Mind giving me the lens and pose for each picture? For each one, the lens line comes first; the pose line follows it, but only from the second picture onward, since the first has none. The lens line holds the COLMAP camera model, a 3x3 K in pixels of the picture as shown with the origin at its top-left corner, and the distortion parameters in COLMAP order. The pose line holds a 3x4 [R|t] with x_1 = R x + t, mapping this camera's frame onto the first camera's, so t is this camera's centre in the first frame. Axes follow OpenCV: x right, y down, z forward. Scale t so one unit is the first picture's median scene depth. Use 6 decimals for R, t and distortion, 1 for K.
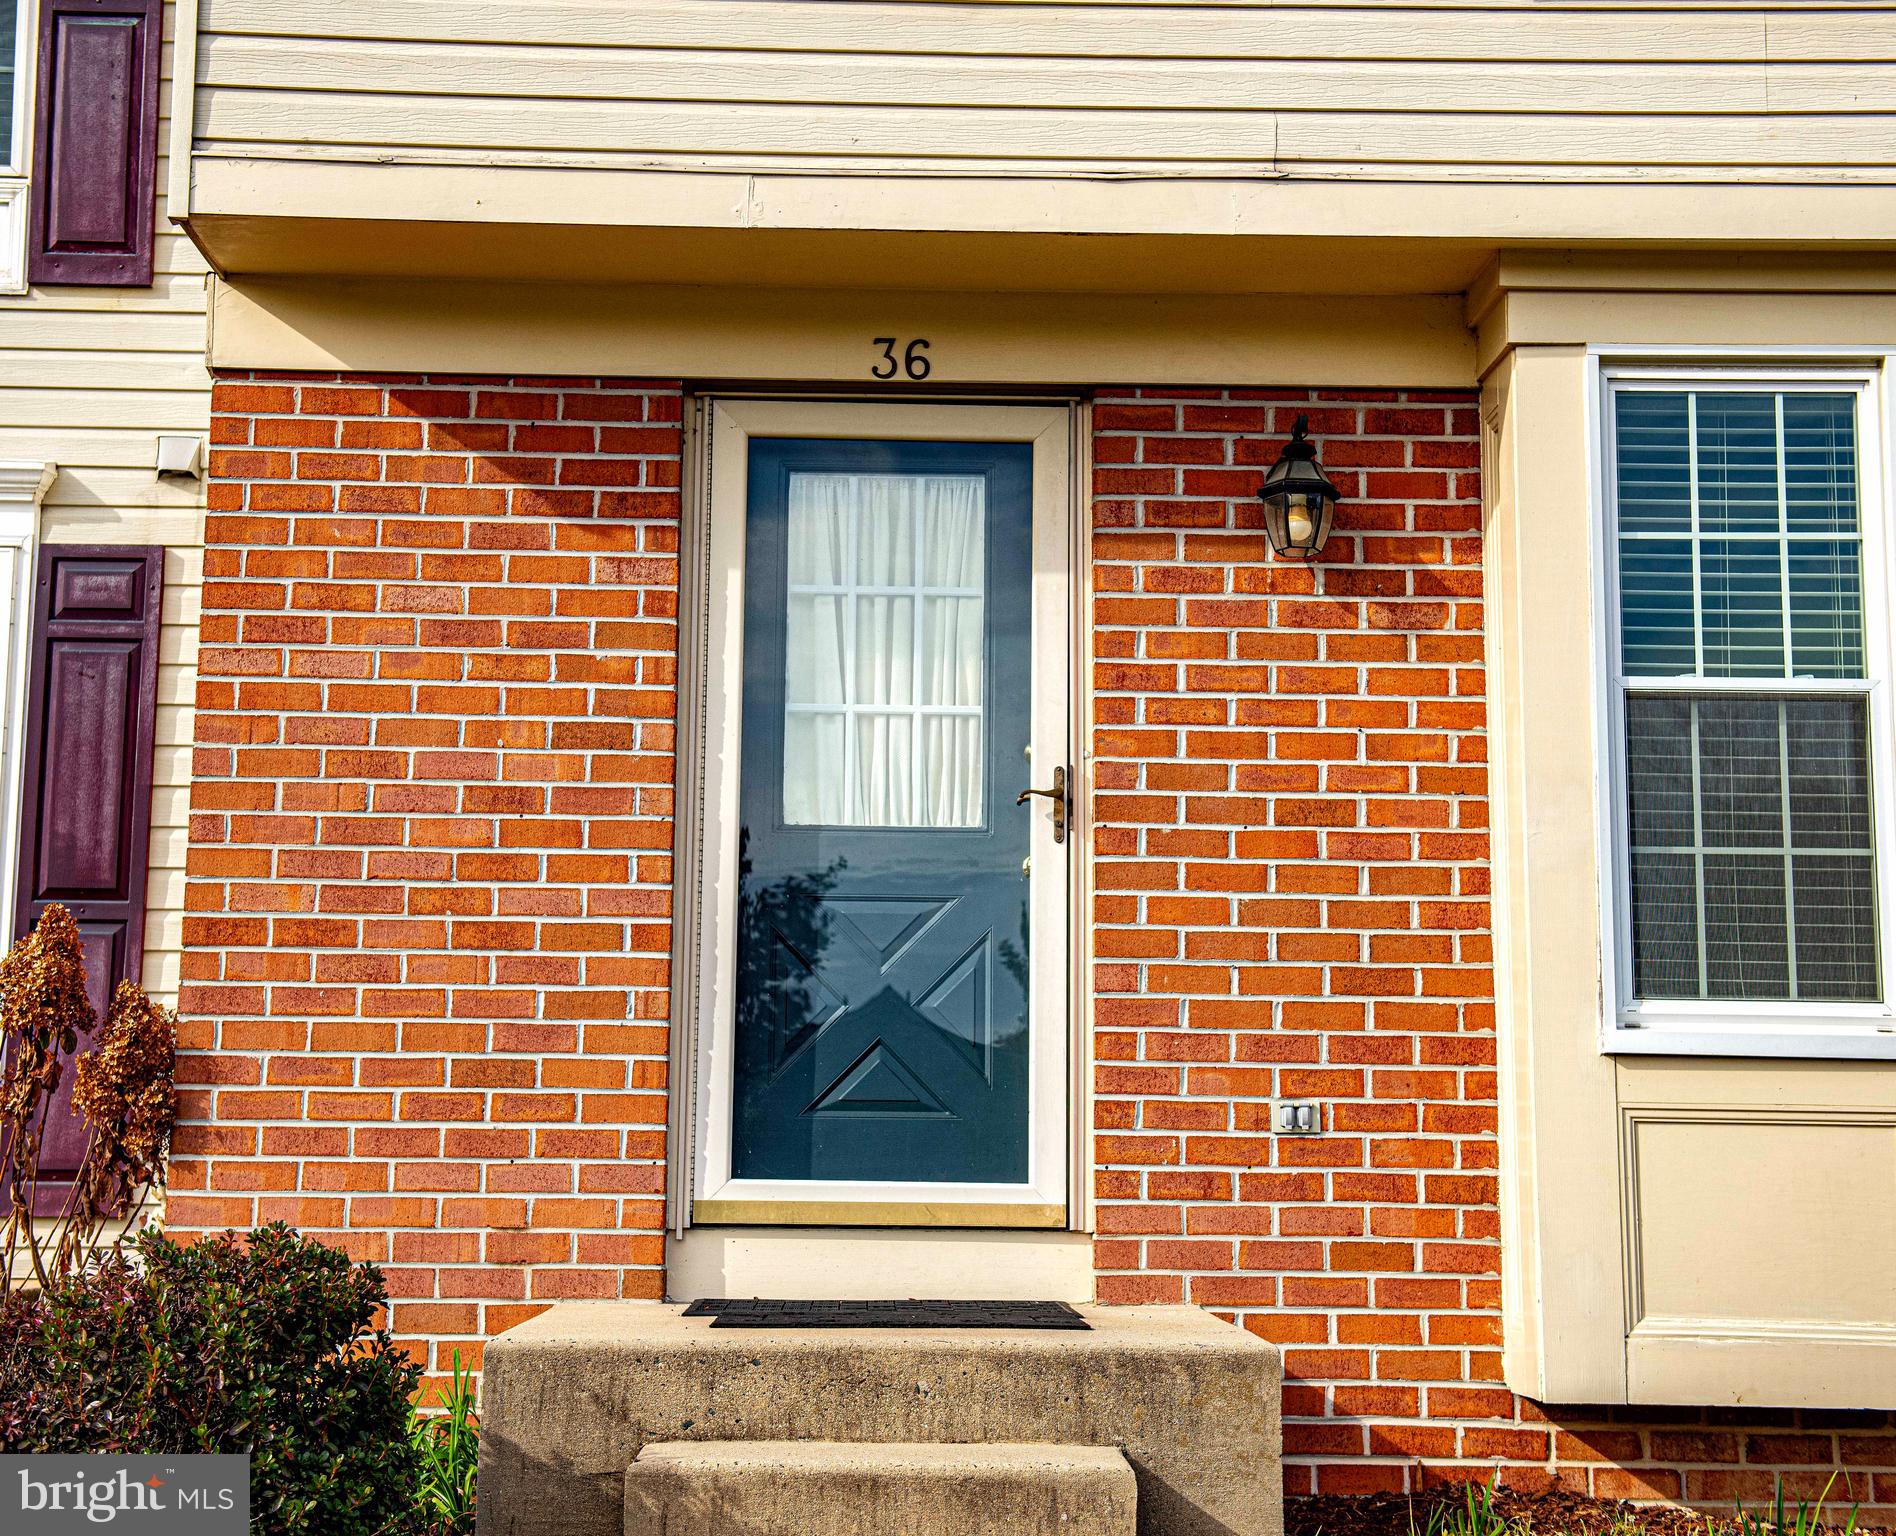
lens RADIAL K [[2824.6, 0, 919.3], [0, 2824.6, 764.2], [0, 0, 1]] dist [0.104590, 0.000000]
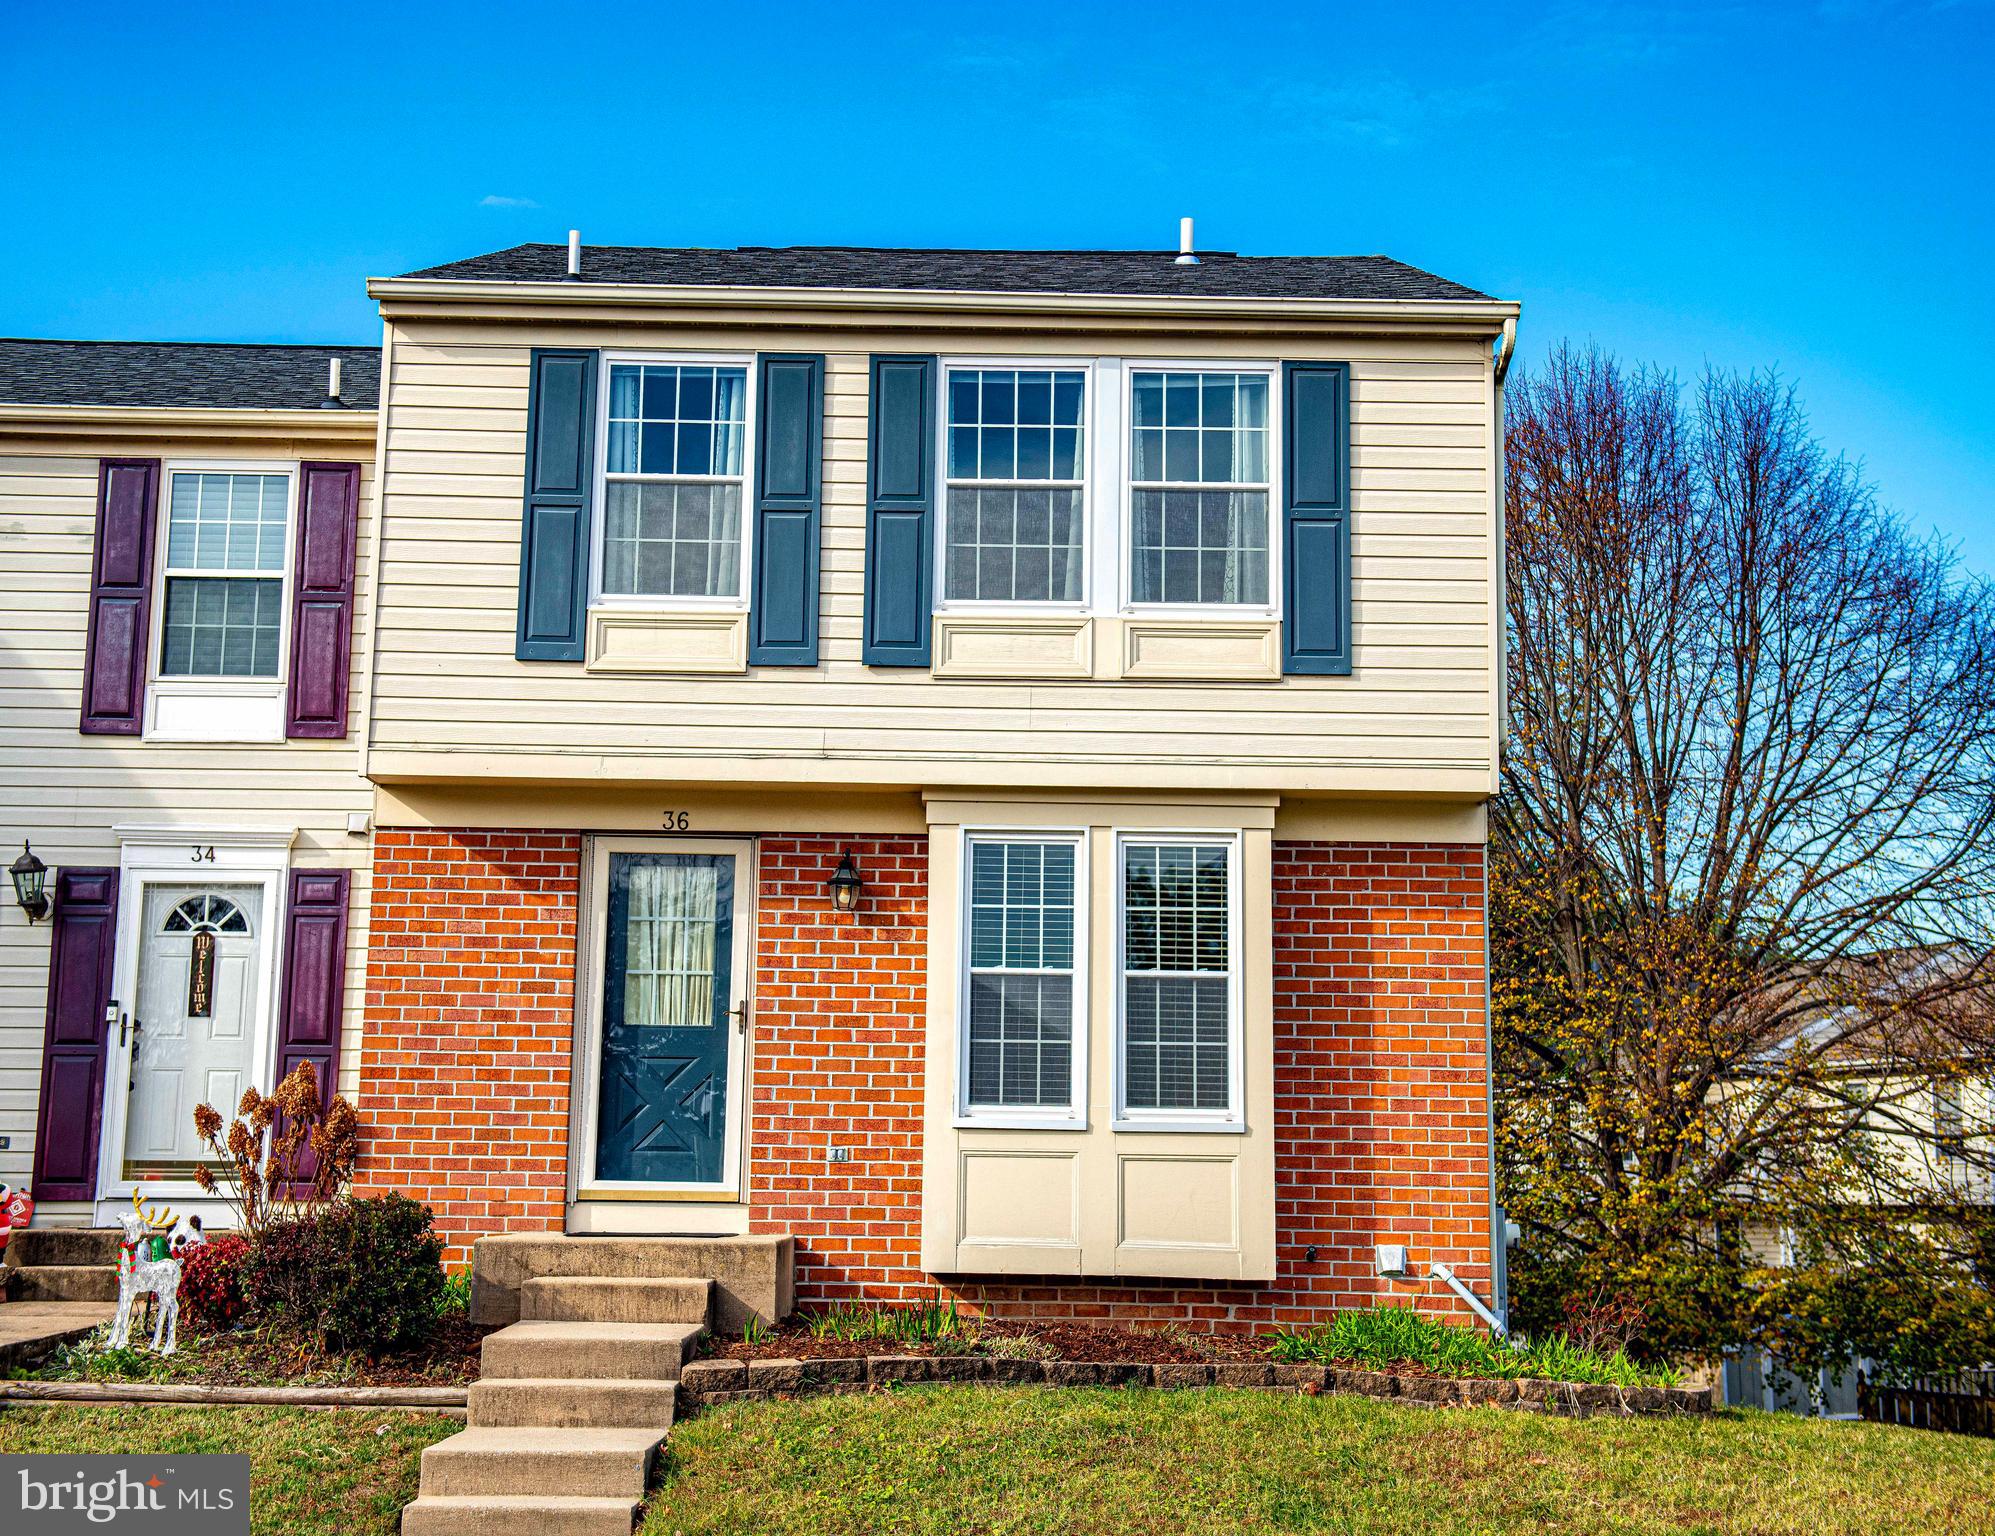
lens RADIAL K [[2185.7, 0, 886.4], [0, 2185.7, 846.1], [0, 0, 1]] dist [0.088106, 0.000000]
pose [[0.999896, 0.002460, -0.014181, 0.196715], [-0.002645, 0.999912, -0.013024, -0.104328], [0.014148, 0.013060, 0.999815, -0.795334]]
